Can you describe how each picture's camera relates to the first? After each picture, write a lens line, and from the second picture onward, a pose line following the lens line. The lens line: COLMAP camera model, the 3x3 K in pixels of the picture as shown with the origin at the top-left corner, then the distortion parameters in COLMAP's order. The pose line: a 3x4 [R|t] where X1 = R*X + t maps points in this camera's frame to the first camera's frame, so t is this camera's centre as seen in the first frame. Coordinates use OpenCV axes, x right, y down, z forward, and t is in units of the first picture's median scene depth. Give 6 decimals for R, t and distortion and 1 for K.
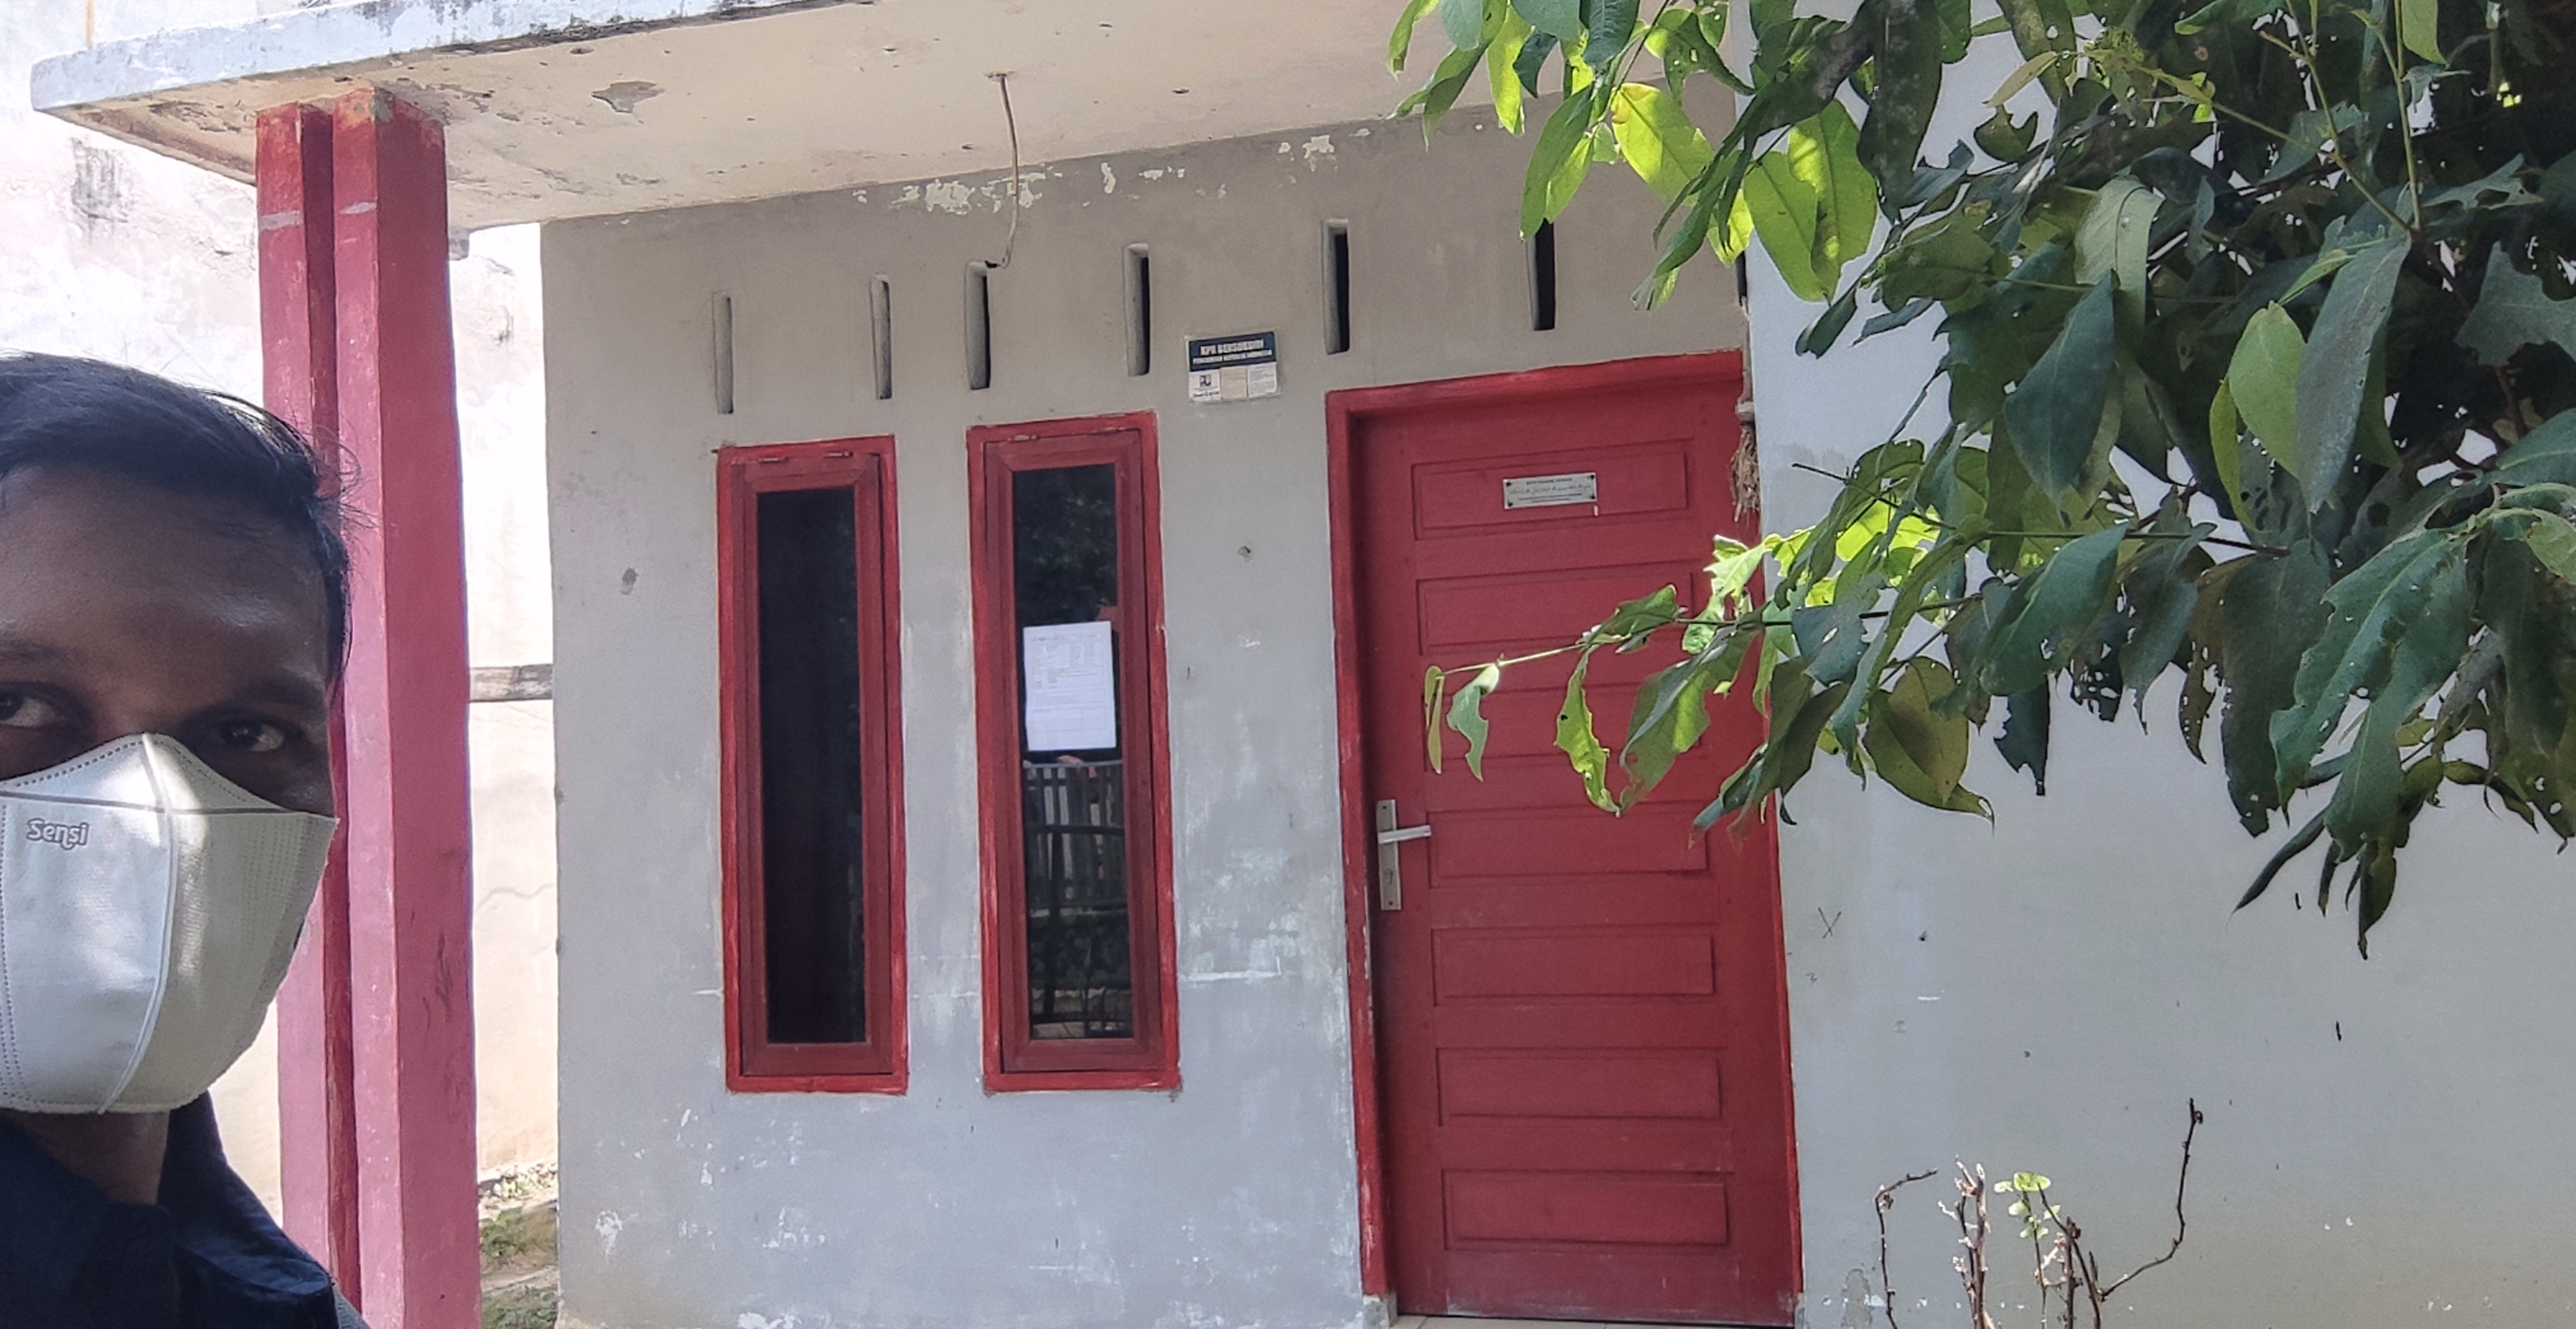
lens RADIAL K [[2326.6, 0, 1287.3], [0, 2326.6, 666.6], [0, 0, 1]] dist [0.113197, -0.038349]
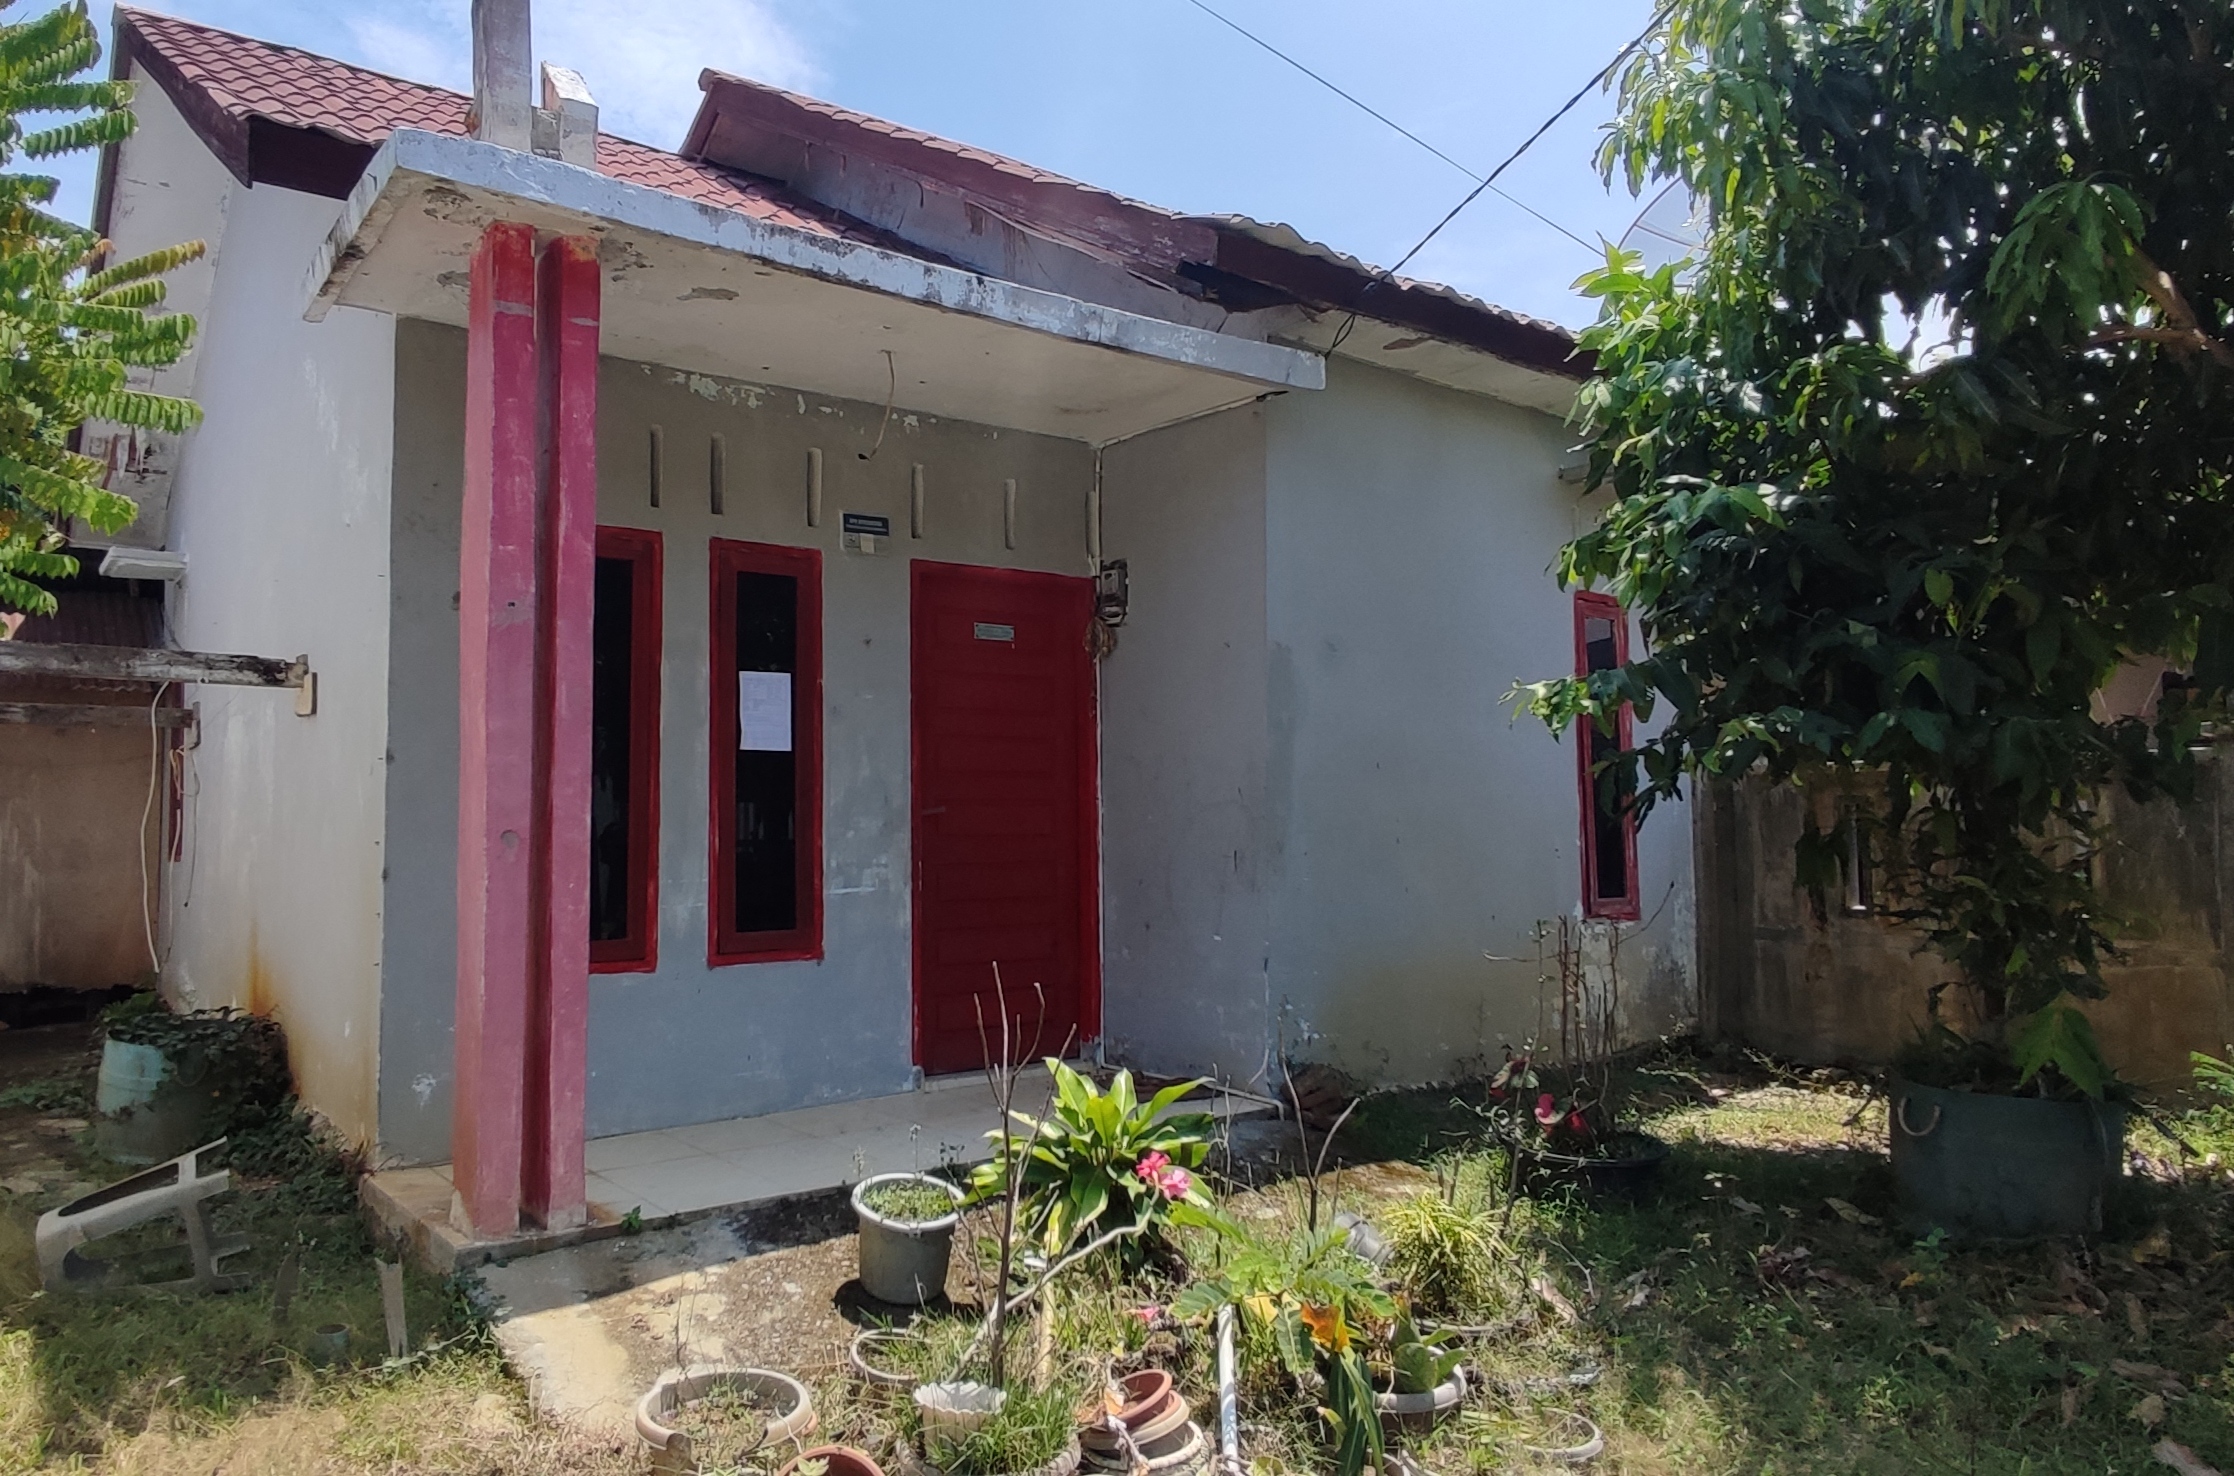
lens RADIAL K [[1577.5, 0, 1113.3], [0, 1577.5, 739.0], [0, 0, 1]] dist [-0.009118, 0.000778]
pose [[0.547962, 0.077952, 0.832863, -0.876216], [-0.062016, 0.996694, -0.052484, 0.070584], [-0.834201, -0.022892, 0.550985, 0.208996]]
